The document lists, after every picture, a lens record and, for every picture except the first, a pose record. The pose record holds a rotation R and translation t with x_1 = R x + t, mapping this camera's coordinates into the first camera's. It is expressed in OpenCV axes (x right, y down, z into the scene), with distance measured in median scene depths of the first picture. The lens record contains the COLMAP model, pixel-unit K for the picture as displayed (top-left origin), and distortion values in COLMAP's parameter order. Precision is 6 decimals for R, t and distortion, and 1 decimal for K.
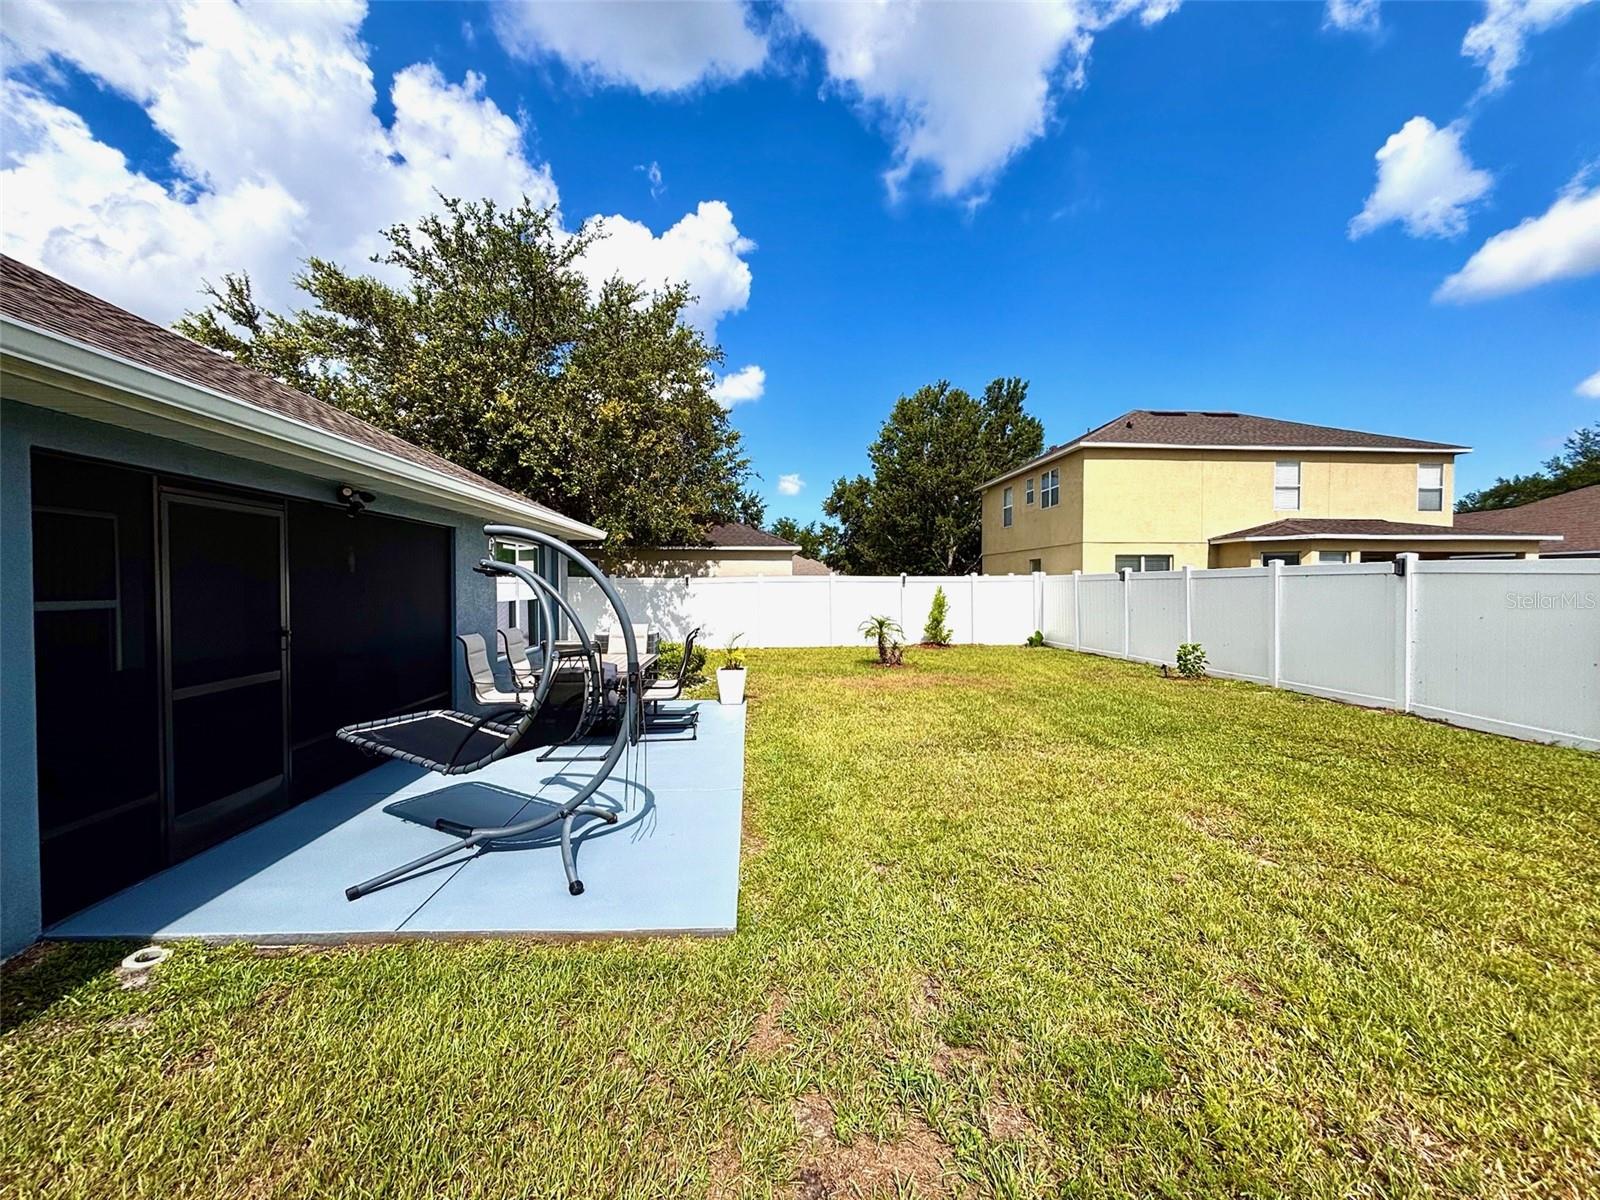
lens RADIAL K [[641.7, 0, 809.9], [0, 641.7, 599.9], [0, 0, 1]] dist [-0.002082, -0.000981]
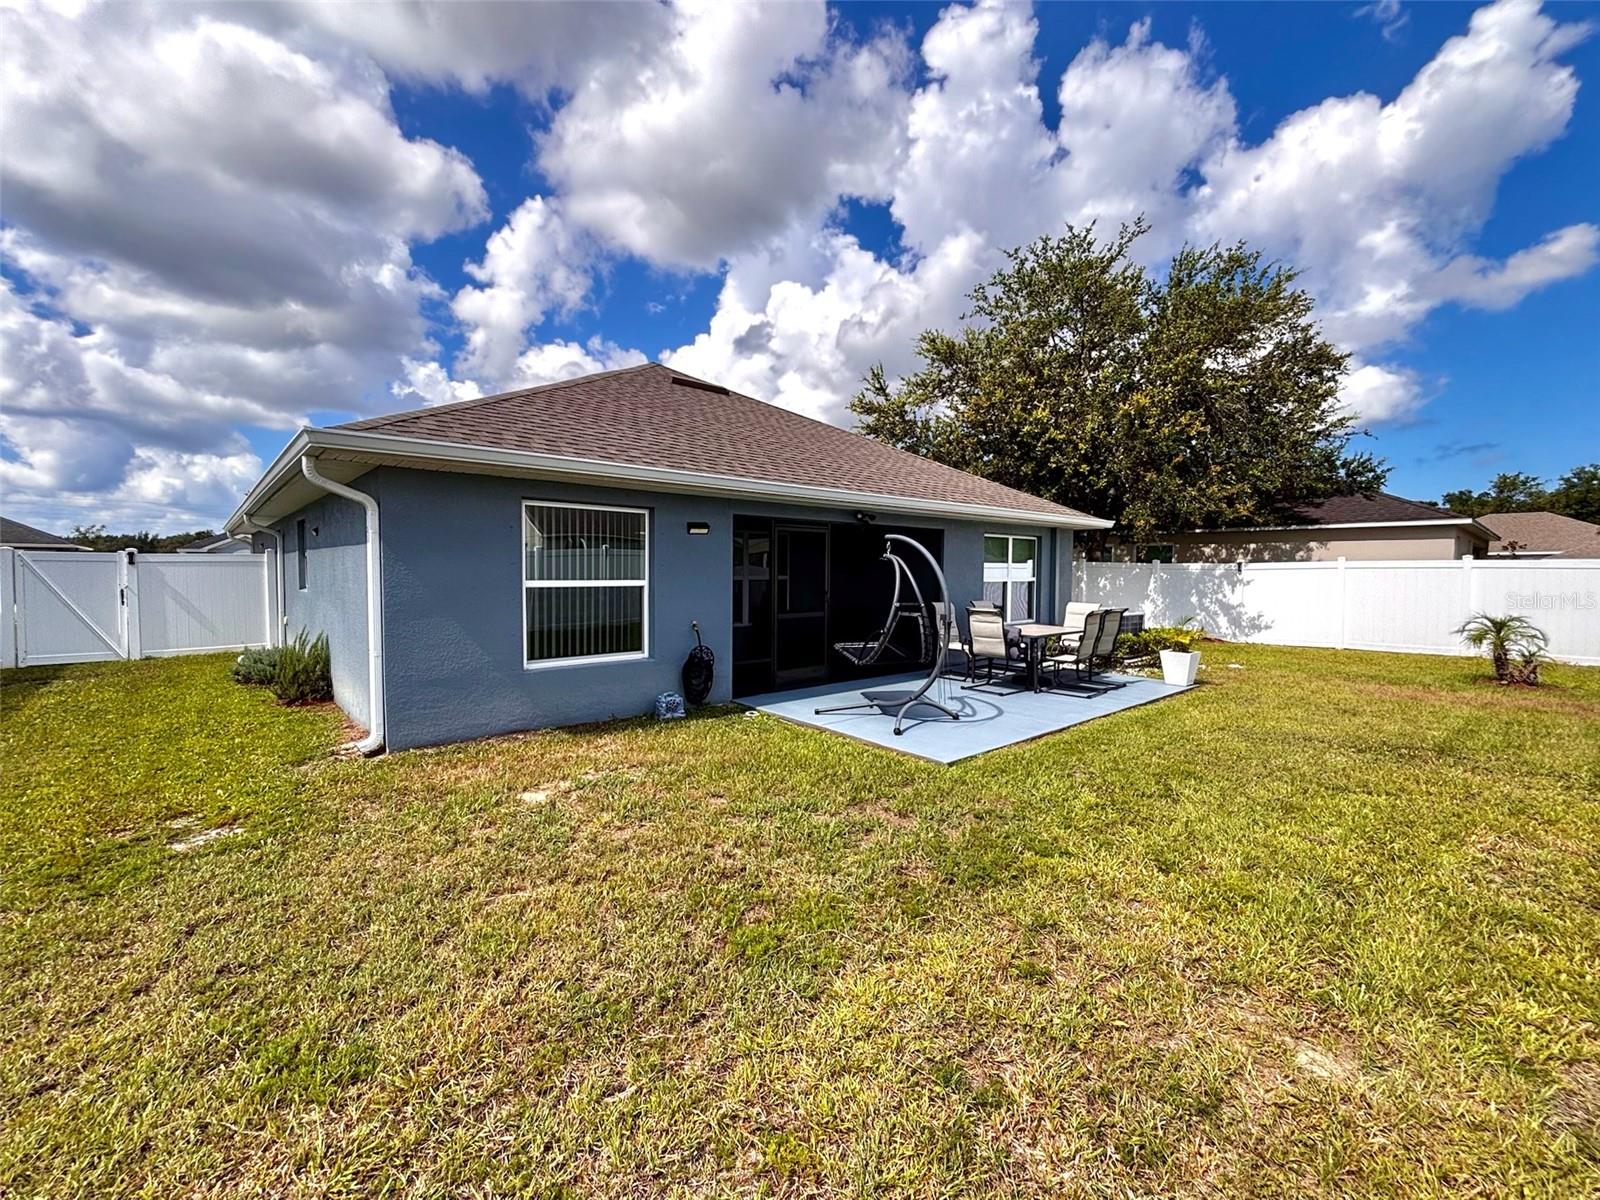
lens RADIAL K [[641.7, 0, 792.3], [0, 641.7, 597.9], [0, 0, 1]] dist [-0.002082, -0.000981]
pose [[0.610107, 0.040580, -0.791279, 0.183636], [-0.025331, 0.999176, 0.031711, 0.002511], [0.791914, 0.000697, 0.610632, -0.075382]]
